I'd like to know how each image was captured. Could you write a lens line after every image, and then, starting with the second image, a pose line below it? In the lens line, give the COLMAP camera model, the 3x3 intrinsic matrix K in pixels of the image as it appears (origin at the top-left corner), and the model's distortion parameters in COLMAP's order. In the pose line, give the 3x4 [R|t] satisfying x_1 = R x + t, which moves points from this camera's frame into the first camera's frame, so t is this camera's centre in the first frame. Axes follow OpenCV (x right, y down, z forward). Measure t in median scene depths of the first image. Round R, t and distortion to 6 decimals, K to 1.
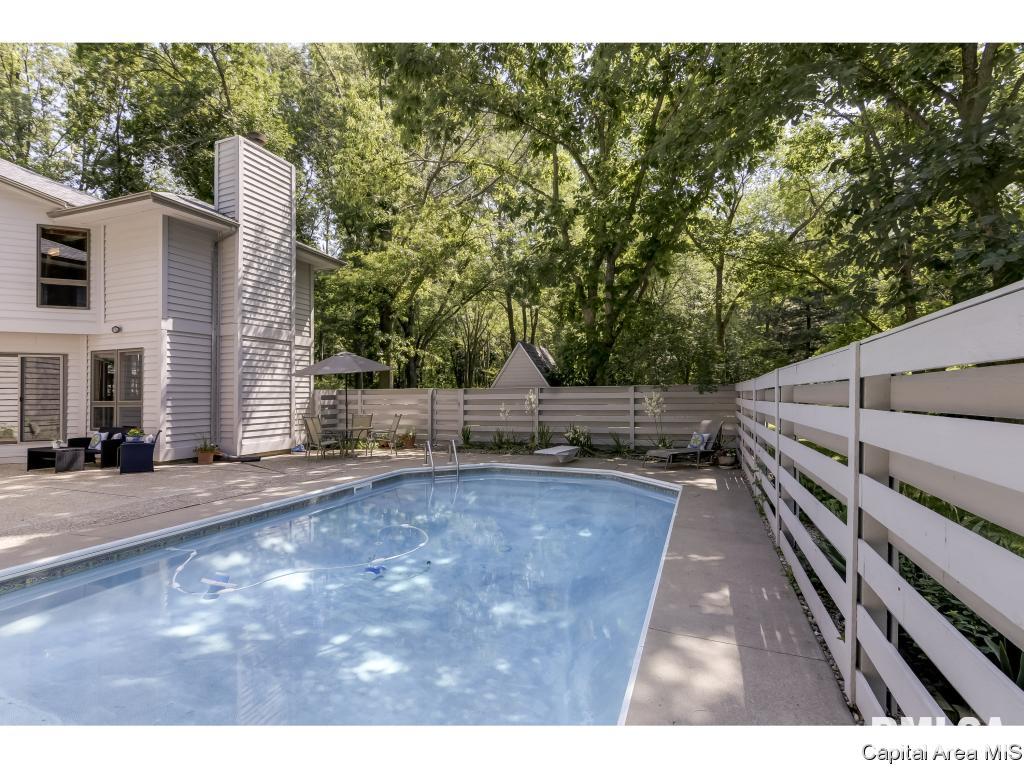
lens RADIAL K [[493.3, 0, 506.0], [0, 493.3, 387.3], [0, 0, 1]] dist [-0.010522, 0.009179]
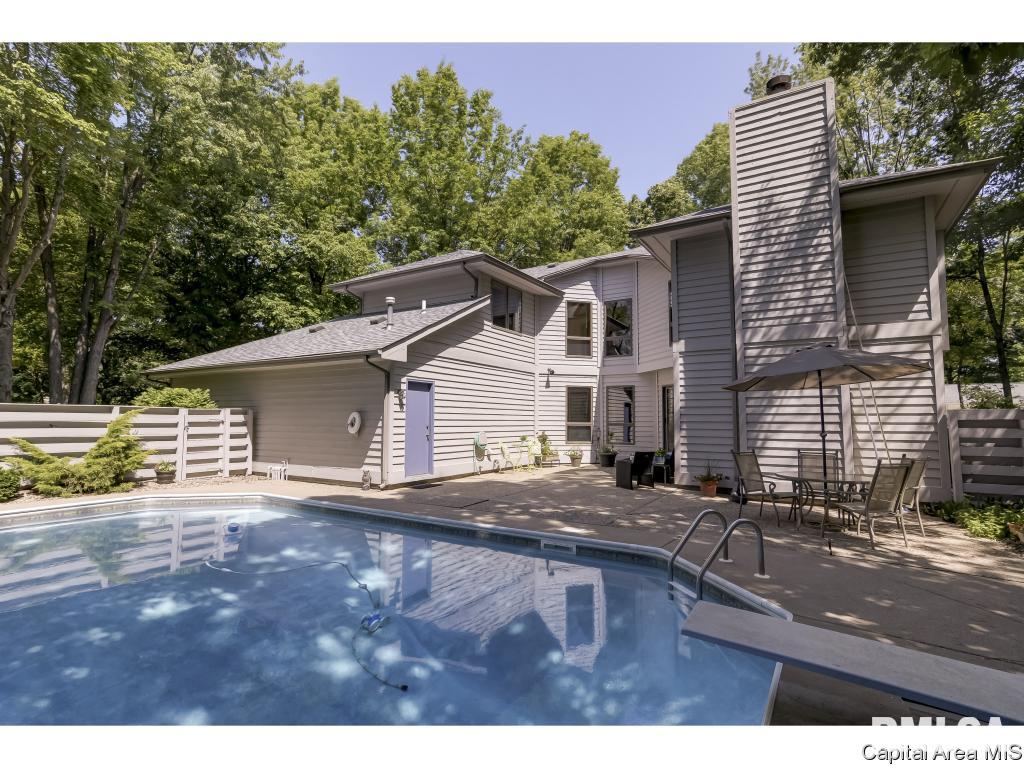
lens RADIAL K [[493.3, 0, 503.8], [0, 493.3, 386.7], [0, 0, 1]] dist [-0.010522, 0.009179]
pose [[-0.193993, -0.068154, -0.978633, 0.314567], [0.002727, 0.997542, -0.070011, 0.020081], [0.980999, -0.016250, -0.193330, 0.748440]]
